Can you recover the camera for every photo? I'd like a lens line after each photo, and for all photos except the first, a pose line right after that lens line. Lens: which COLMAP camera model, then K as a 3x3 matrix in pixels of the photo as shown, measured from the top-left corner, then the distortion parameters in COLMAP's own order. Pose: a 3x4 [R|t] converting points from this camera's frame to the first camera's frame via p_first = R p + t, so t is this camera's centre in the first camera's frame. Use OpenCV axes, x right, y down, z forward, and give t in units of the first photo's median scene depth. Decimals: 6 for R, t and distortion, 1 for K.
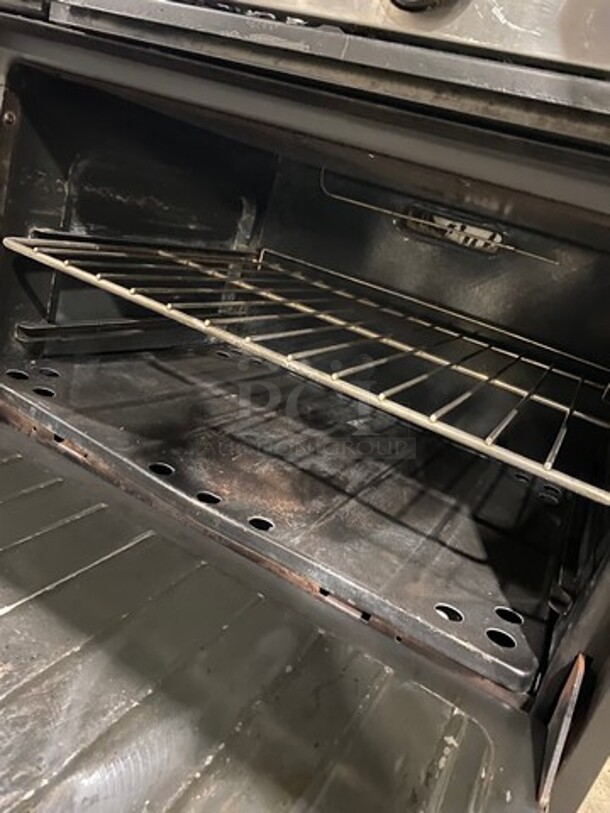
lens RADIAL K [[618.9, 0, 305.0], [0, 618.9, 406.5], [0, 0, 1]] dist [0.005015, -0.006891]
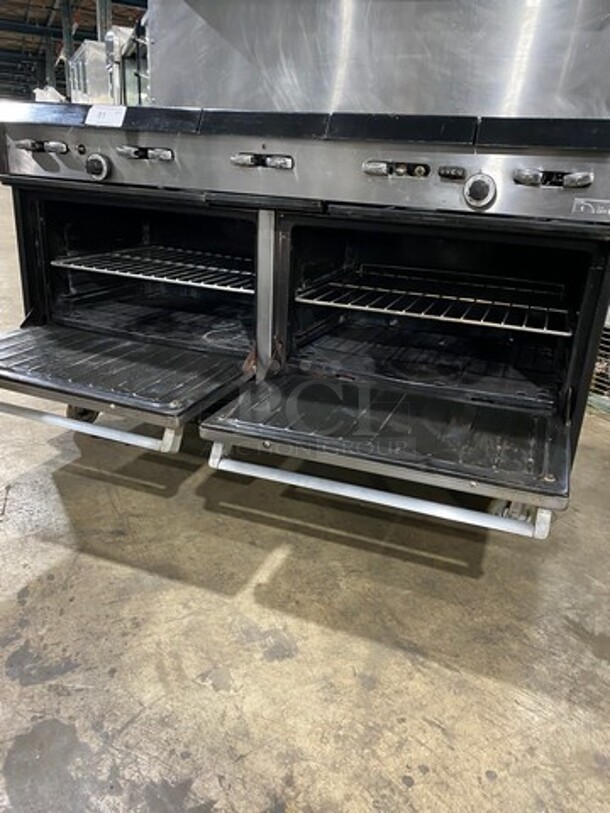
lens RADIAL K [[618.9, 0, 305.0], [0, 618.9, 406.5], [0, 0, 1]] dist [0.005015, -0.006891]
pose [[0.967374, -0.252966, 0.013987, -0.608217], [0.251670, 0.965836, 0.061833, -0.014403], [-0.029151, -0.056296, 0.997988, -1.385385]]
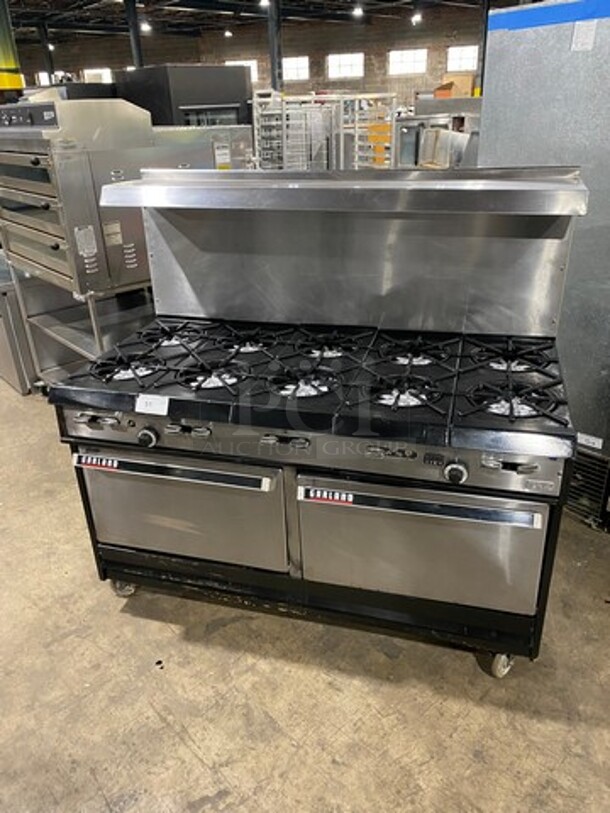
lens RADIAL K [[618.9, 0, 305.0], [0, 618.9, 406.5], [0, 0, 1]] dist [0.005015, -0.006891]
pose [[0.929870, -0.365187, 0.044501, -0.490799], [0.353776, 0.920815, 0.164141, -1.302607], [-0.100919, -0.136886, 0.985433, -1.899689]]
